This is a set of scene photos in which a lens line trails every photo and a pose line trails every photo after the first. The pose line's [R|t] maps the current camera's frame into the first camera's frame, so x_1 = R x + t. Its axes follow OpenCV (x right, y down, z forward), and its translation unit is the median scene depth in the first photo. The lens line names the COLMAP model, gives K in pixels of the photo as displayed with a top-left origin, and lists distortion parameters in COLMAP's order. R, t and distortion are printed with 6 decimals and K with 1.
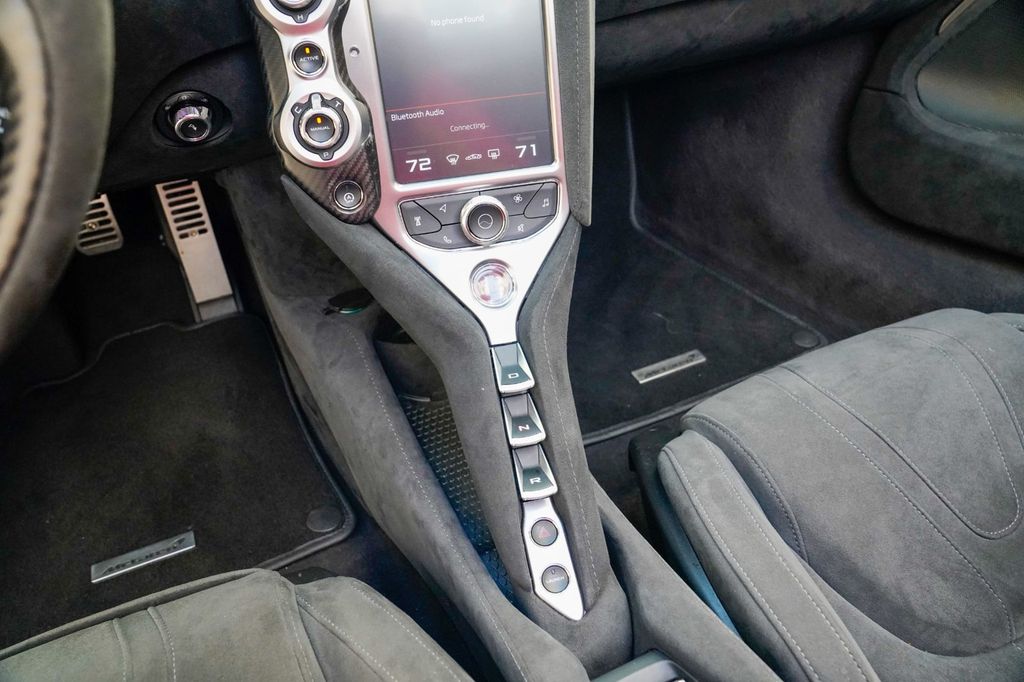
lens RADIAL K [[705.8, 0, 506.9], [0, 705.8, 343.3], [0, 0, 1]] dist [-0.126837, 0.090182]
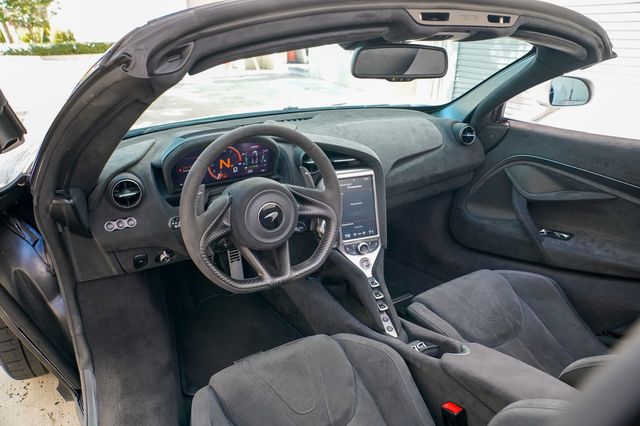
lens RADIAL K [[440.8, 0, 317.6], [0, 440.8, 215.9], [0, 0, 1]] dist [-0.128258, 0.092016]
pose [[0.993142, -0.022592, 0.114714, -0.596298], [0.054936, 0.956269, -0.287284, 0.379819], [-0.103207, 0.291616, 0.950951, -1.530239]]
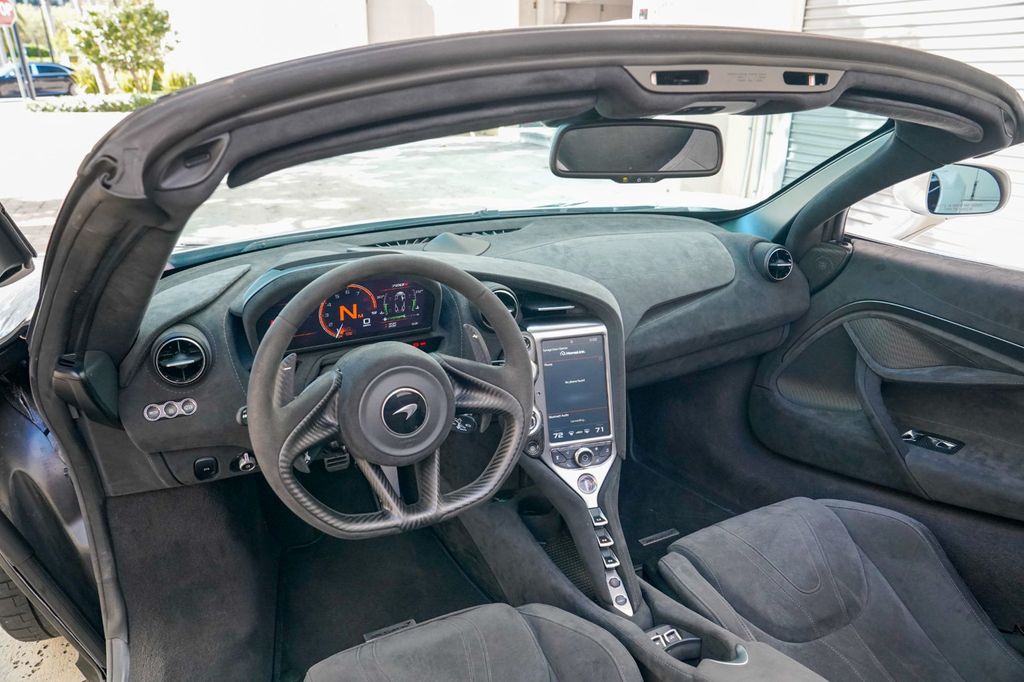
lens RADIAL K [[705.8, 0, 506.9], [0, 705.8, 343.3], [0, 0, 1]] dist [-0.126837, 0.090182]
pose [[0.999534, 0.010617, 0.028628, -0.376644], [-0.000853, 0.946945, -0.321395, 0.239474], [-0.030521, 0.321221, 0.946512, -1.461748]]
